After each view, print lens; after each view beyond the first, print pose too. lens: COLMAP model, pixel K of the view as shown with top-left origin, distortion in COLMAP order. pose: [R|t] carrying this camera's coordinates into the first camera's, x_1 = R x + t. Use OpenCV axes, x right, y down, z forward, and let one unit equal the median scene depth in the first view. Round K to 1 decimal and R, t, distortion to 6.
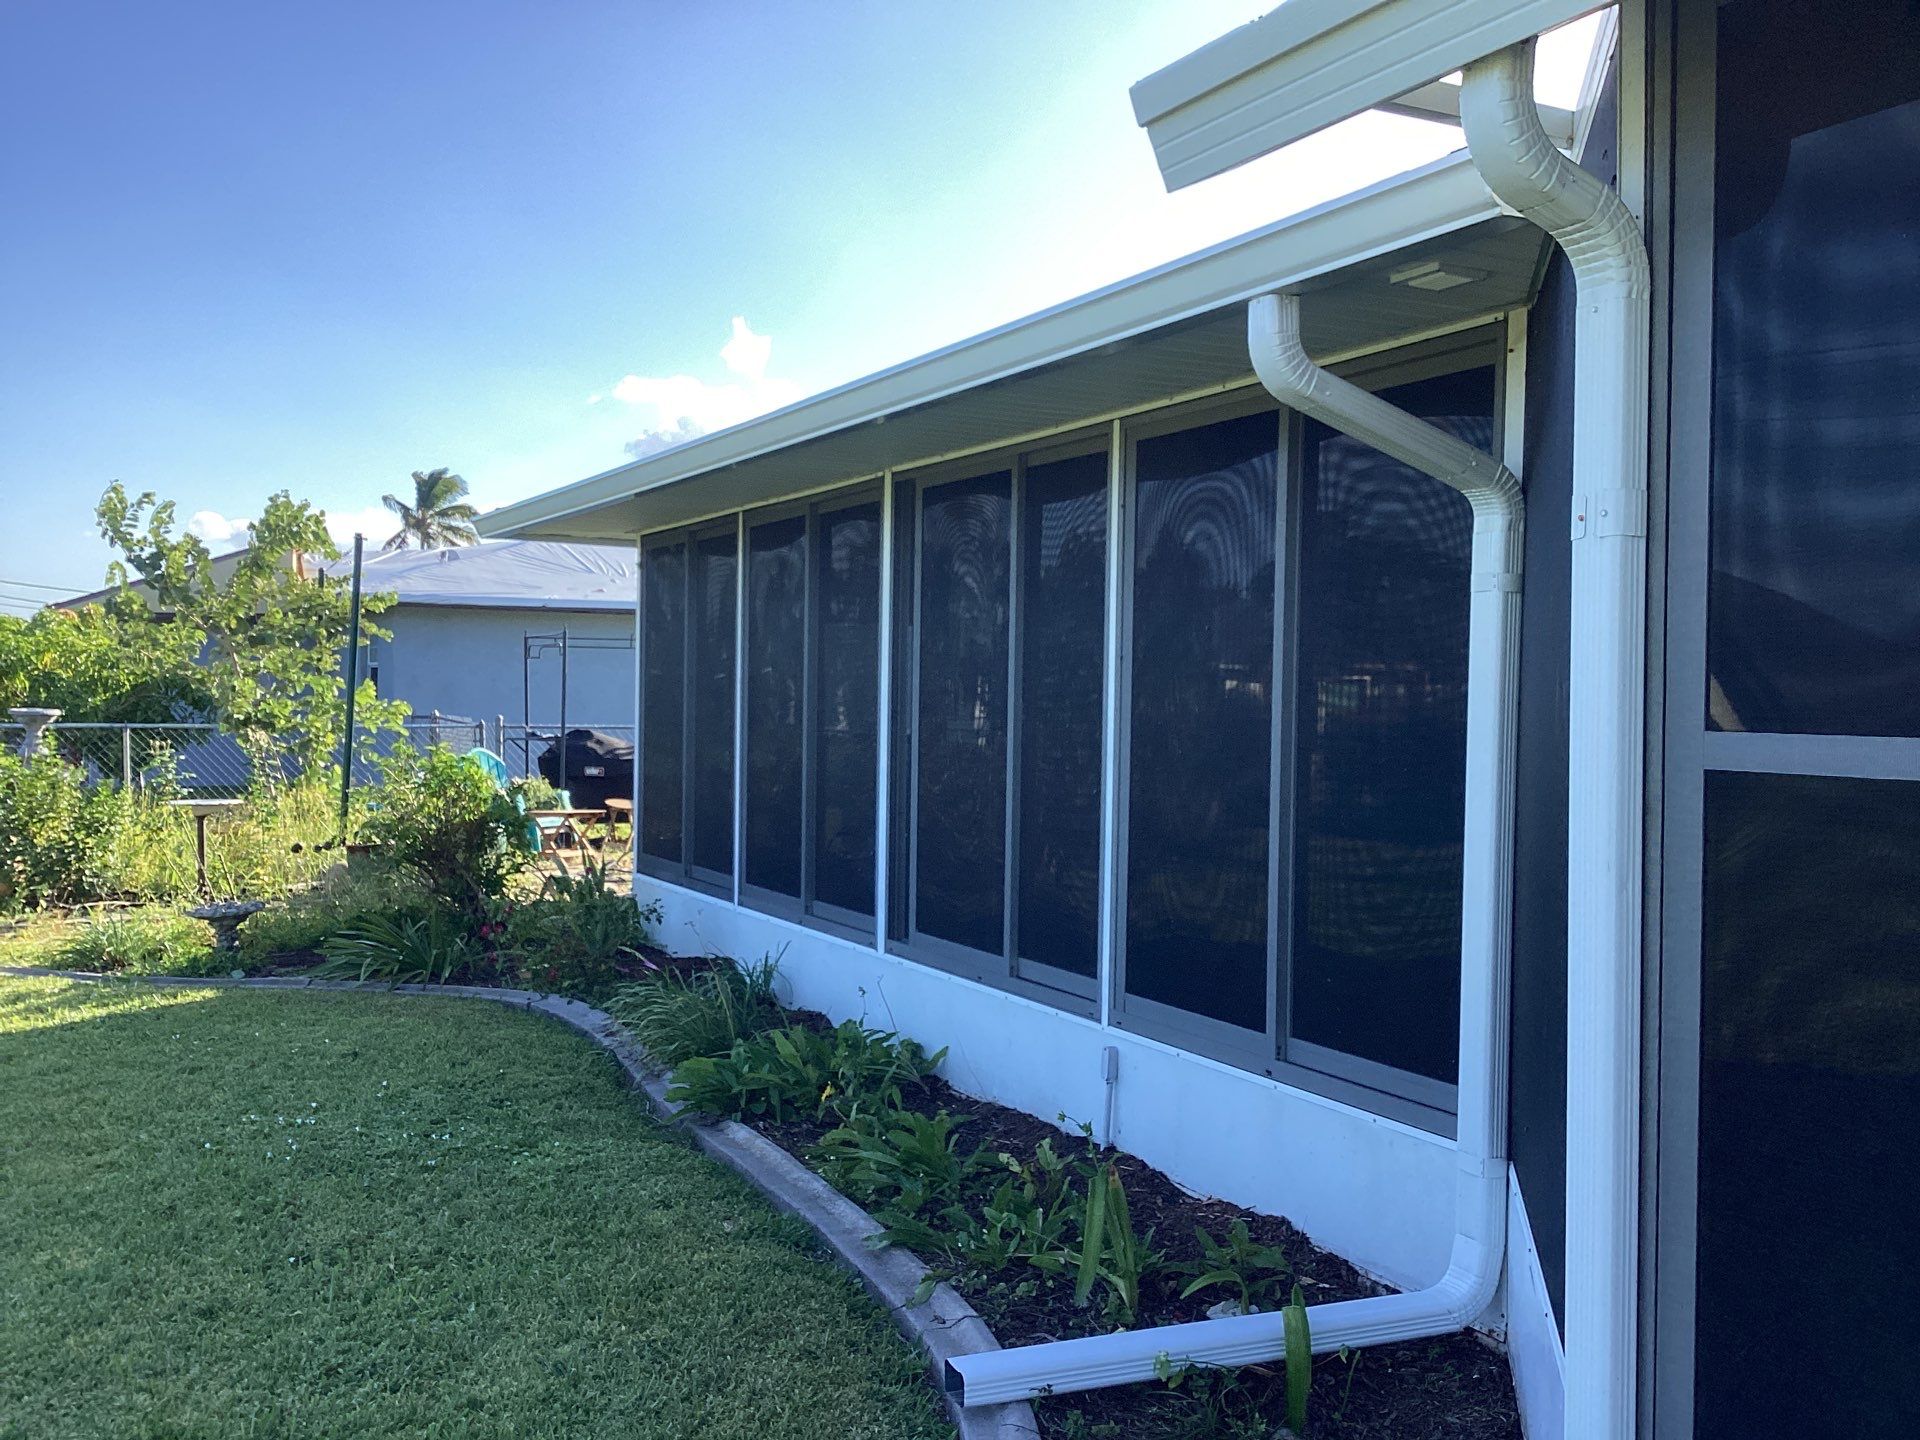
lens RADIAL K [[1723.2, 0, 959.0], [0, 1723.2, 724.1], [0, 0, 1]] dist [0.102809, -0.176917]
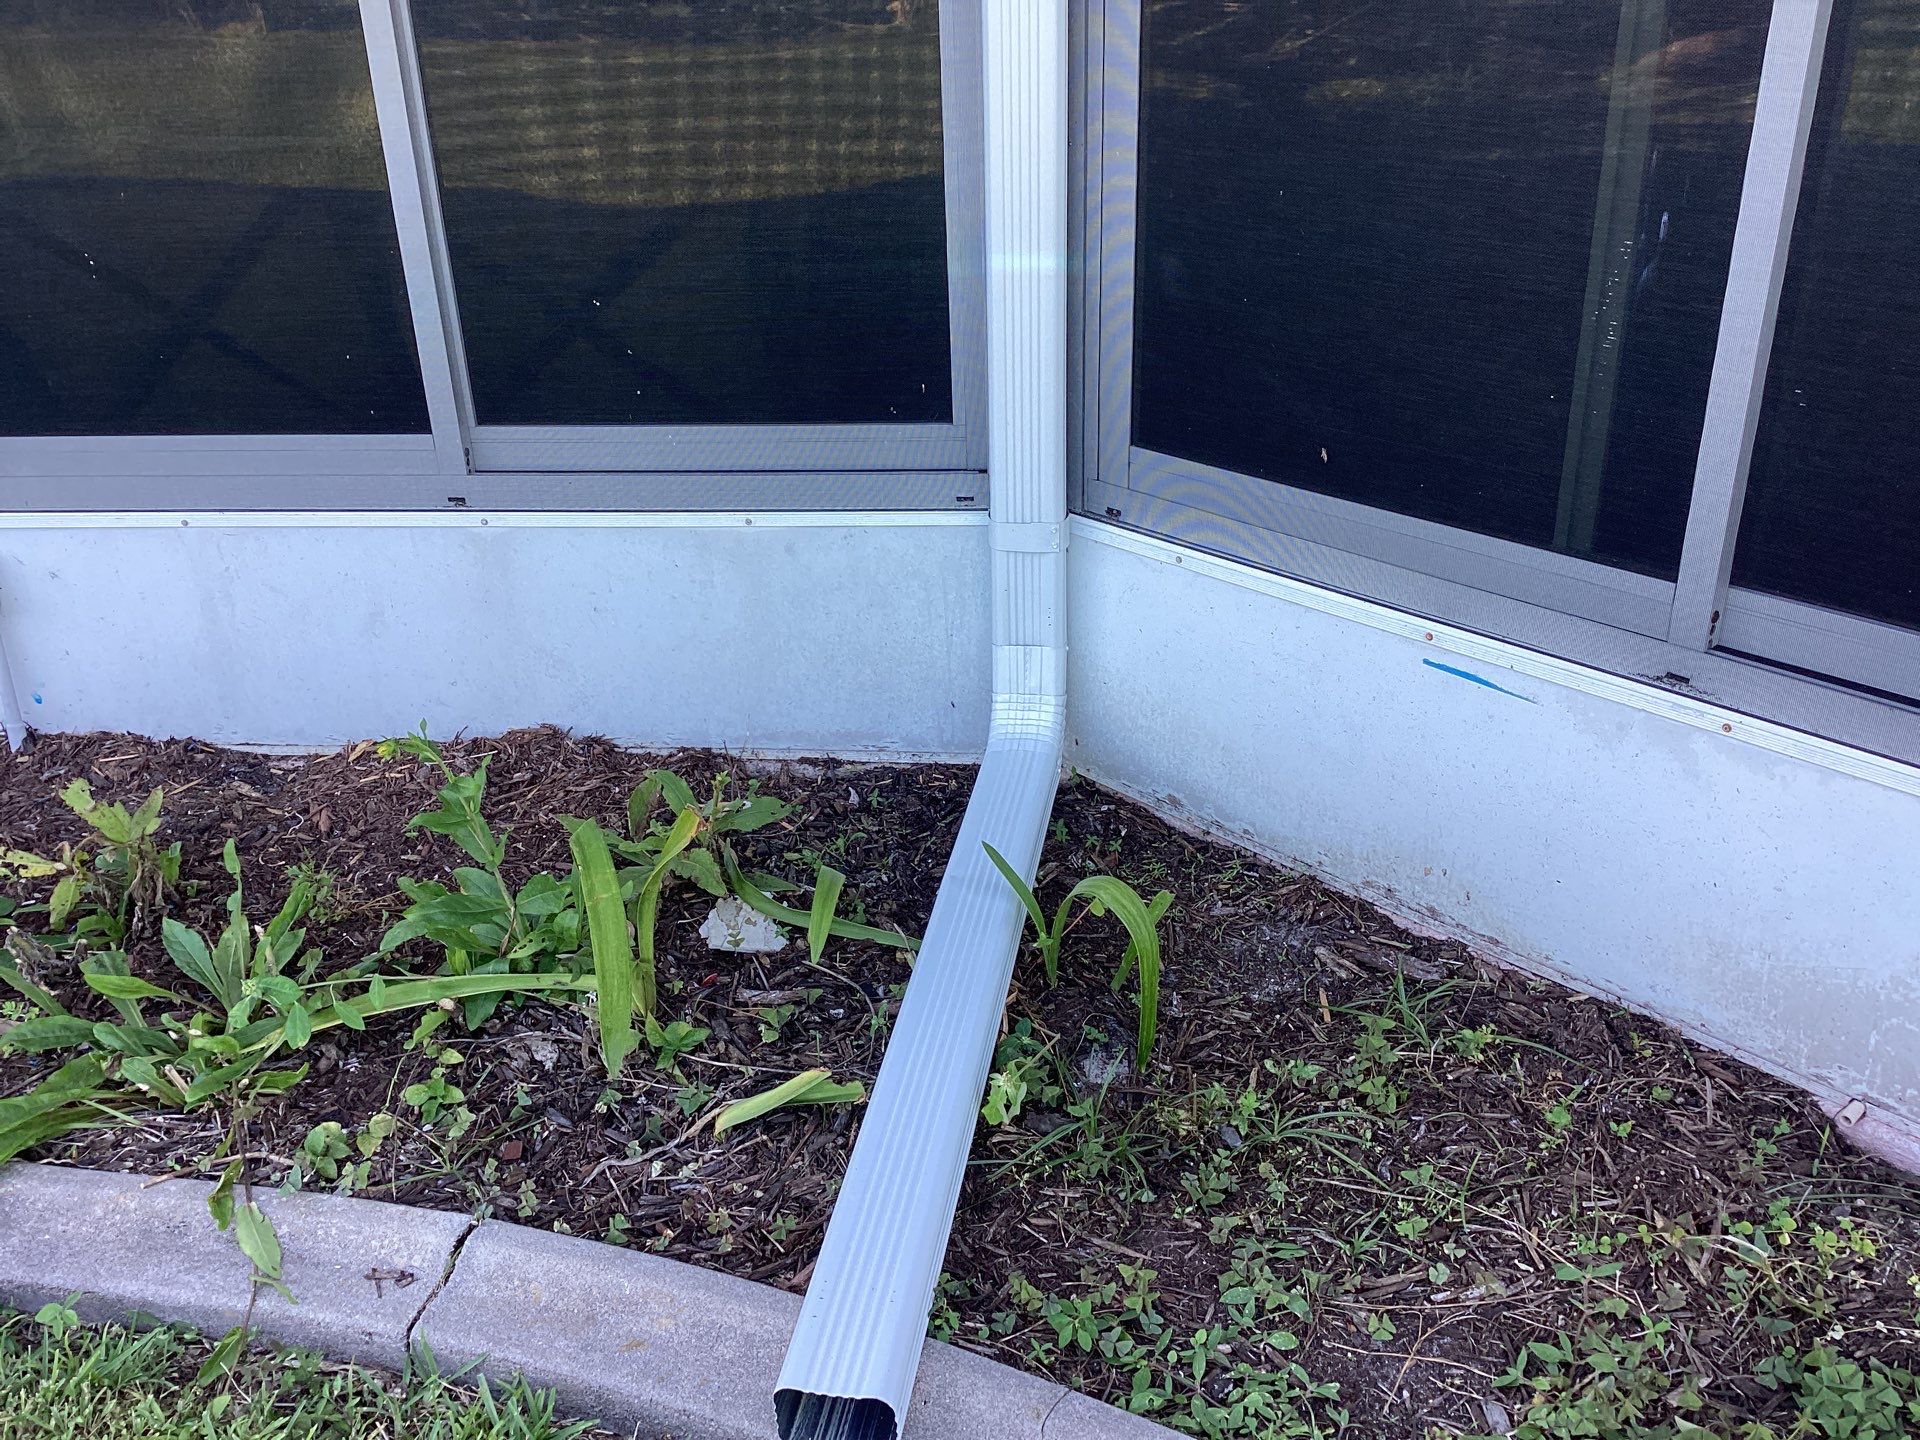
lens RADIAL K [[1723.2, 0, 959.0], [0, 1723.2, 724.1], [0, 0, 1]] dist [0.102809, -0.176917]
pose [[0.534562, -0.409378, 0.739360, -0.169822], [0.058068, 0.890573, 0.451119, 0.026086], [-0.843132, -0.198218, 0.499838, 0.580933]]
